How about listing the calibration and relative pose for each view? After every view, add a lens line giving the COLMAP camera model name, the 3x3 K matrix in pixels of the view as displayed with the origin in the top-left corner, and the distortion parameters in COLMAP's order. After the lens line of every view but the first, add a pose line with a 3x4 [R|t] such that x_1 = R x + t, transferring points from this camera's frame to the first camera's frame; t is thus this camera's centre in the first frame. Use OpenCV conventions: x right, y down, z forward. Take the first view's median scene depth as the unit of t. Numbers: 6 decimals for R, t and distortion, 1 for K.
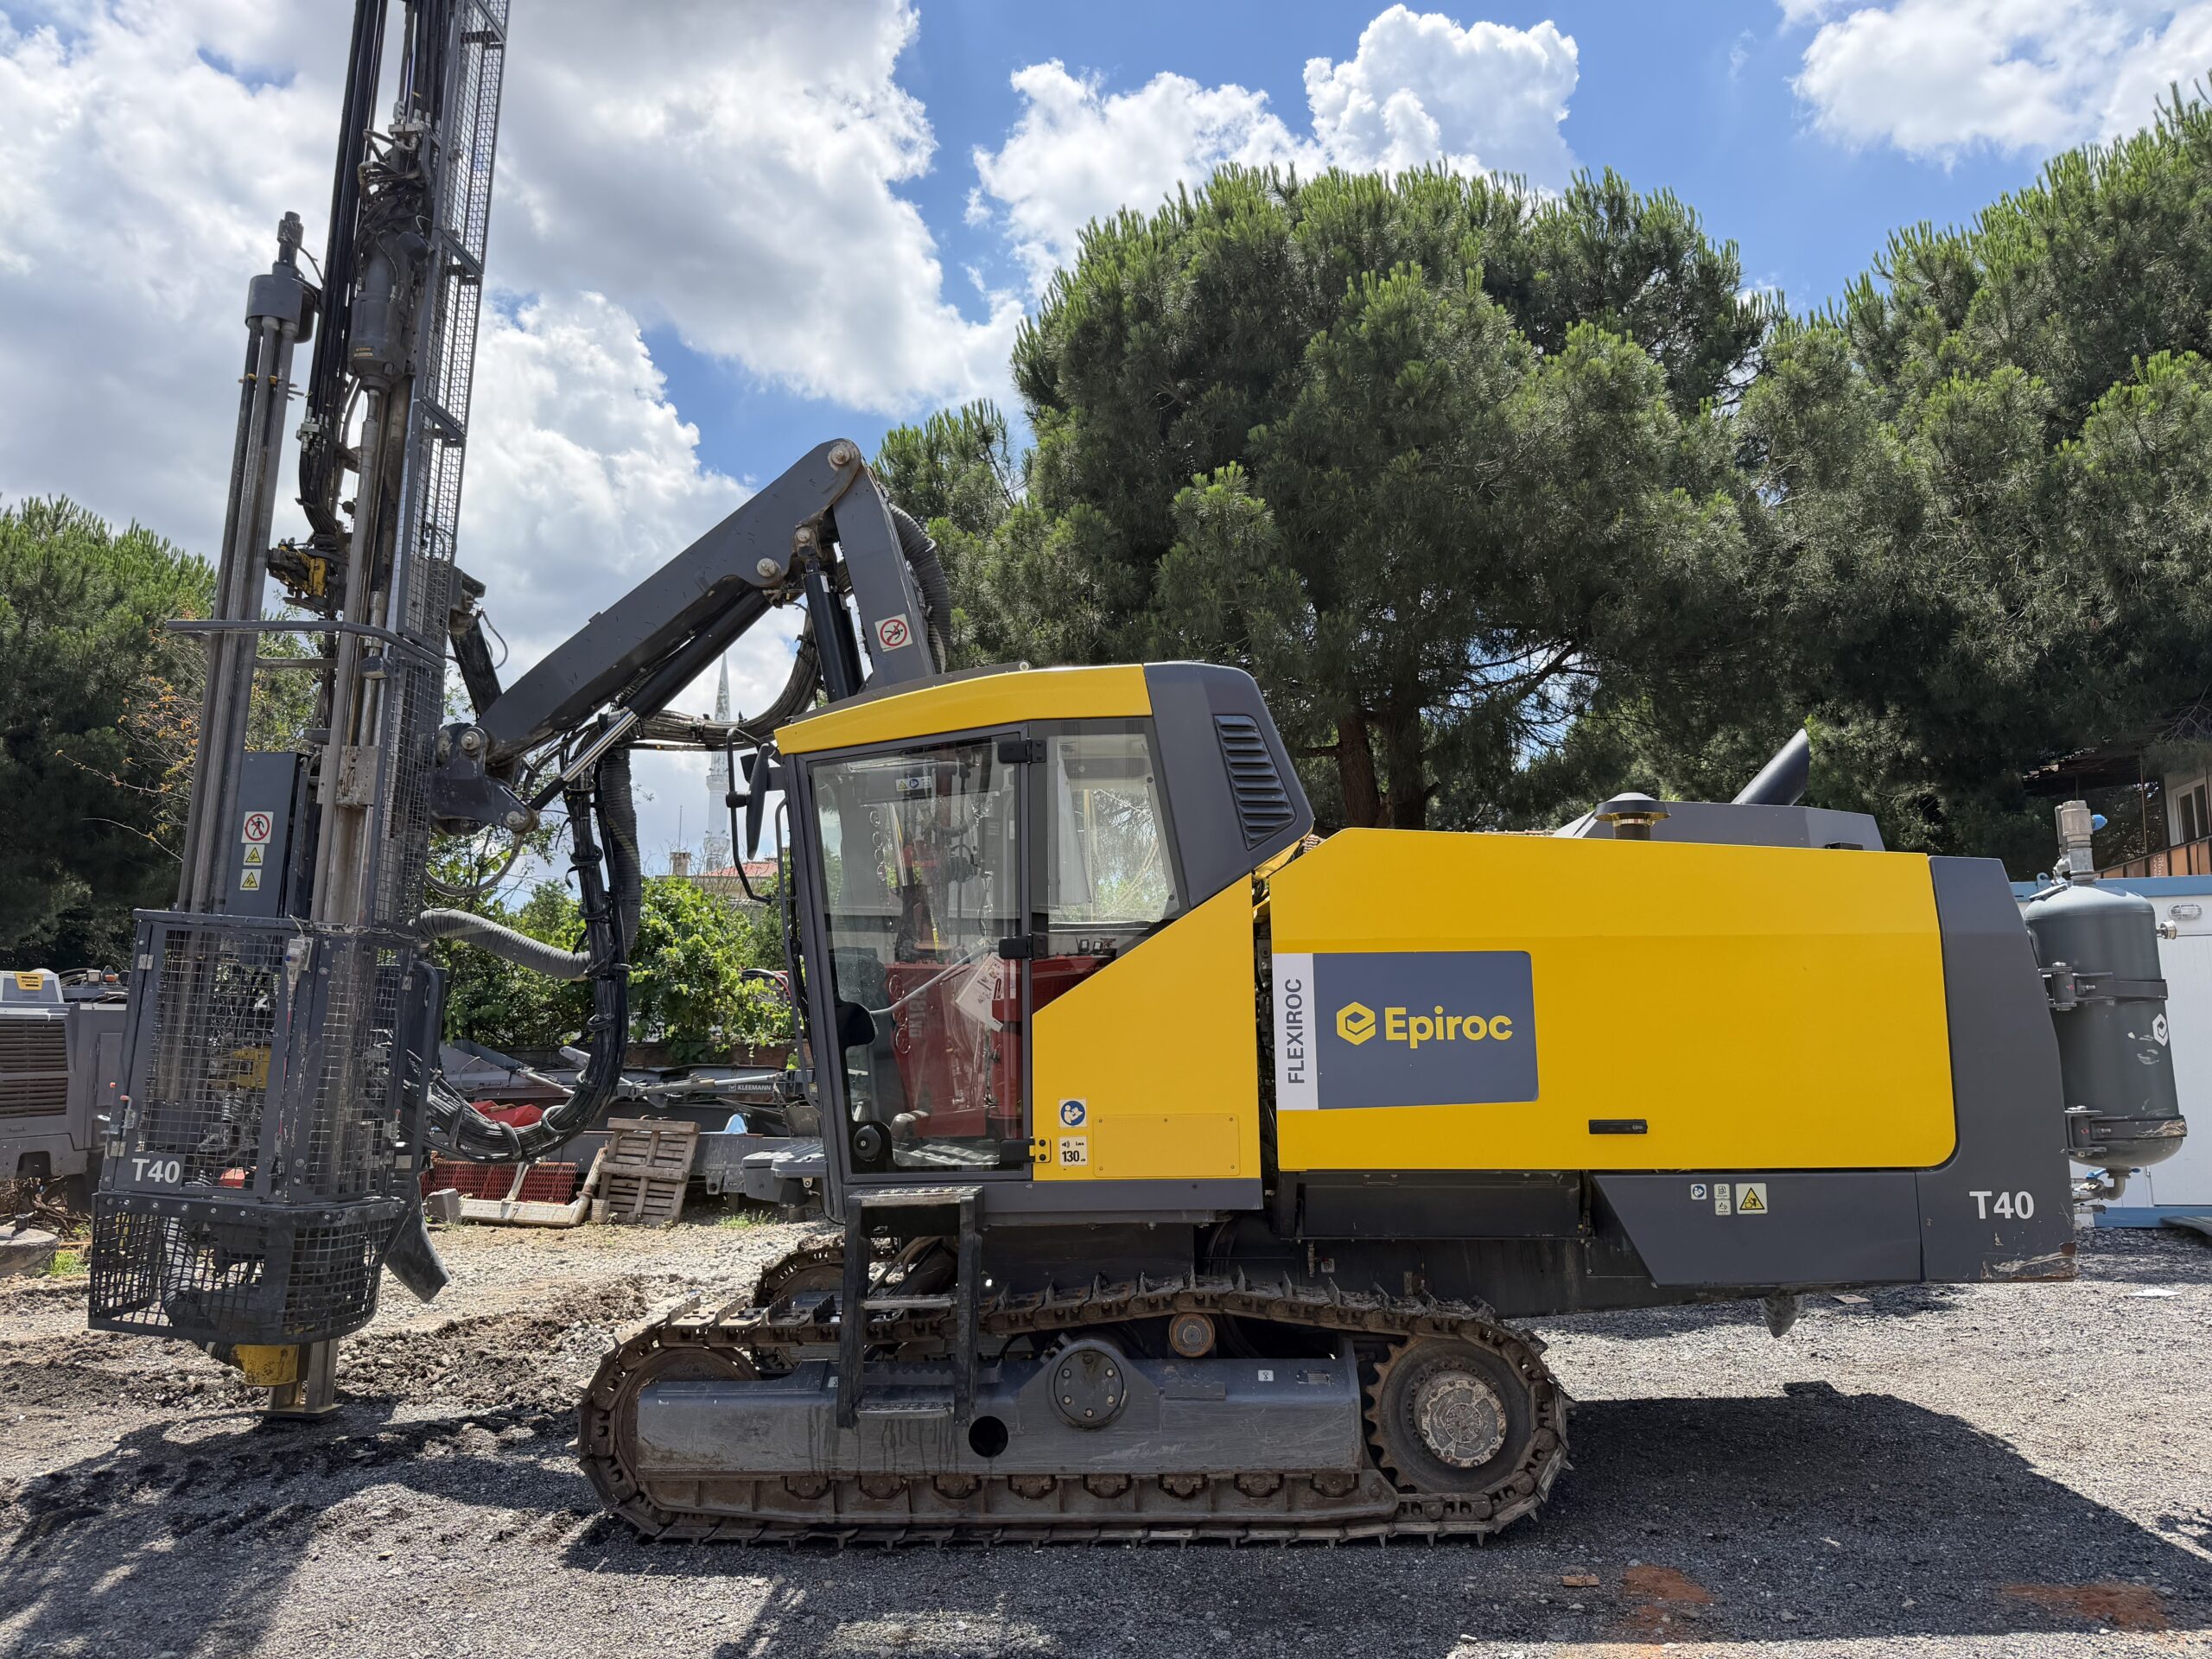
lens RADIAL K [[1543.0, 0, 1101.2], [0, 1543.0, 841.4], [0, 0, 1]] dist [0.064440, -0.105245]
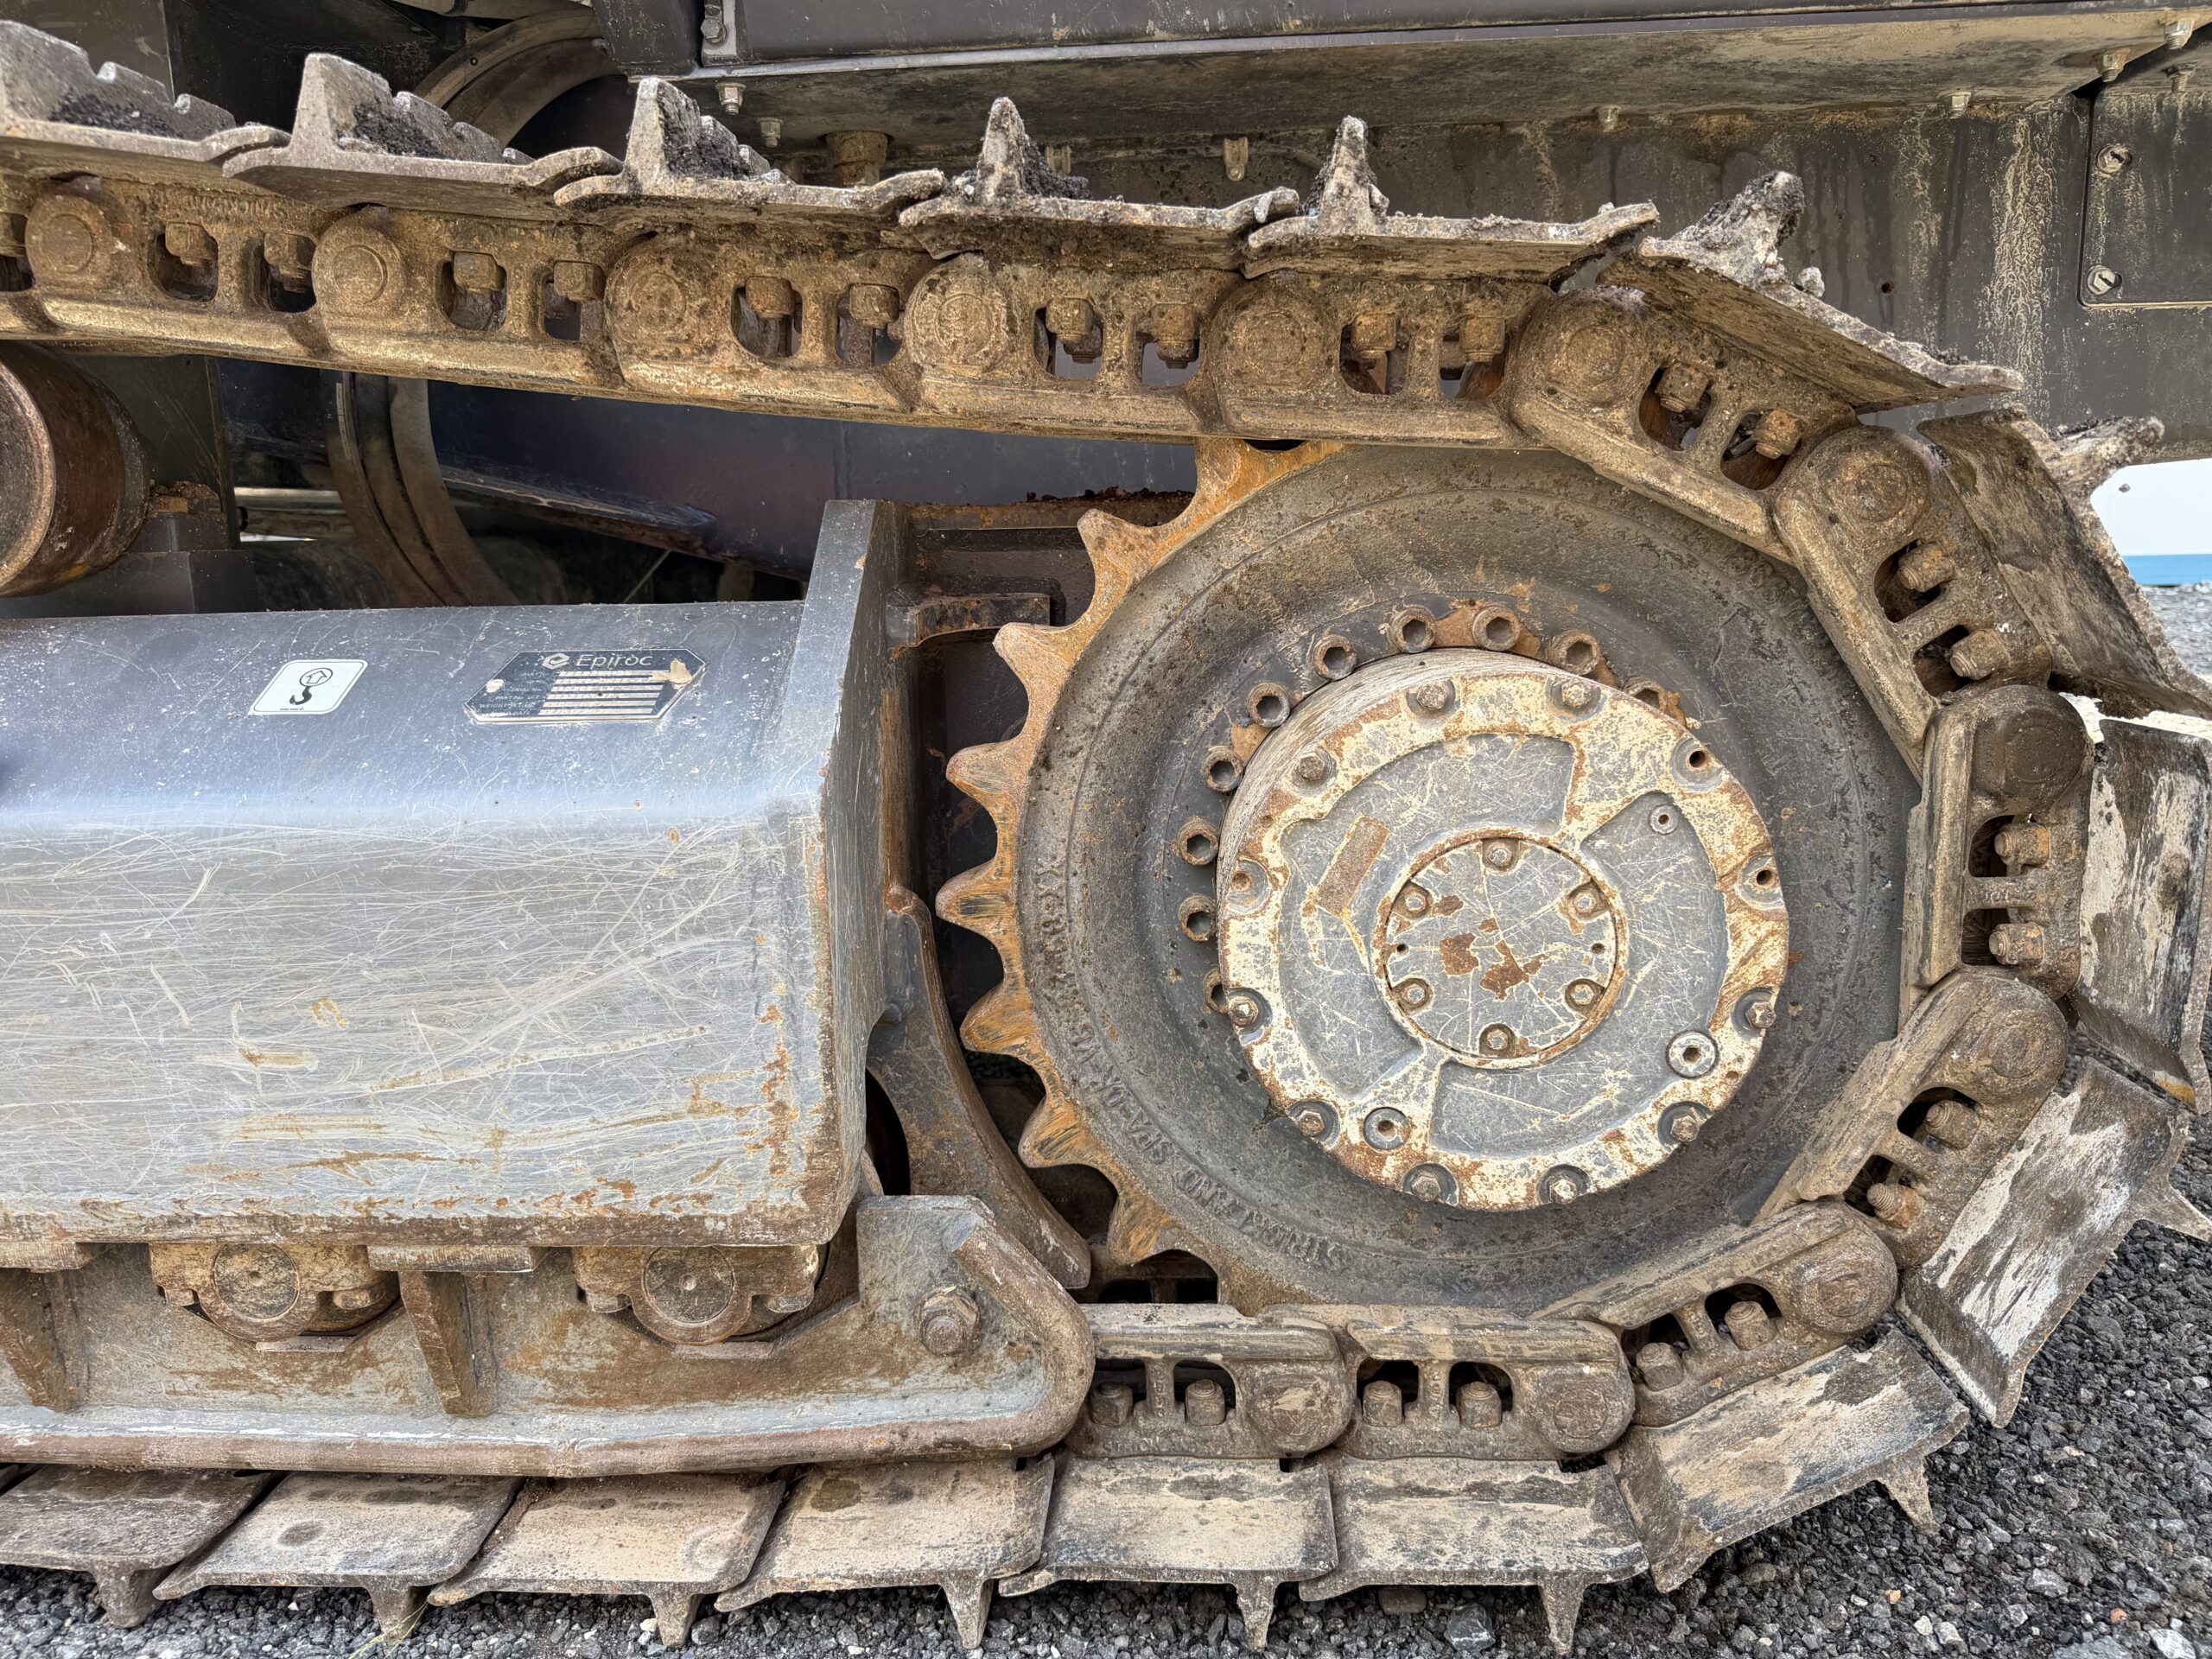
lens RADIAL K [[1543.0, 0, 1101.2], [0, 1543.0, 841.4], [0, 0, 1]] dist [0.064440, -0.105245]
pose [[0.999623, -0.008658, -0.026038, 0.196339], [0.016675, 0.945281, 0.325830, 0.311075], [0.021792, -0.326141, 0.945070, 0.851651]]
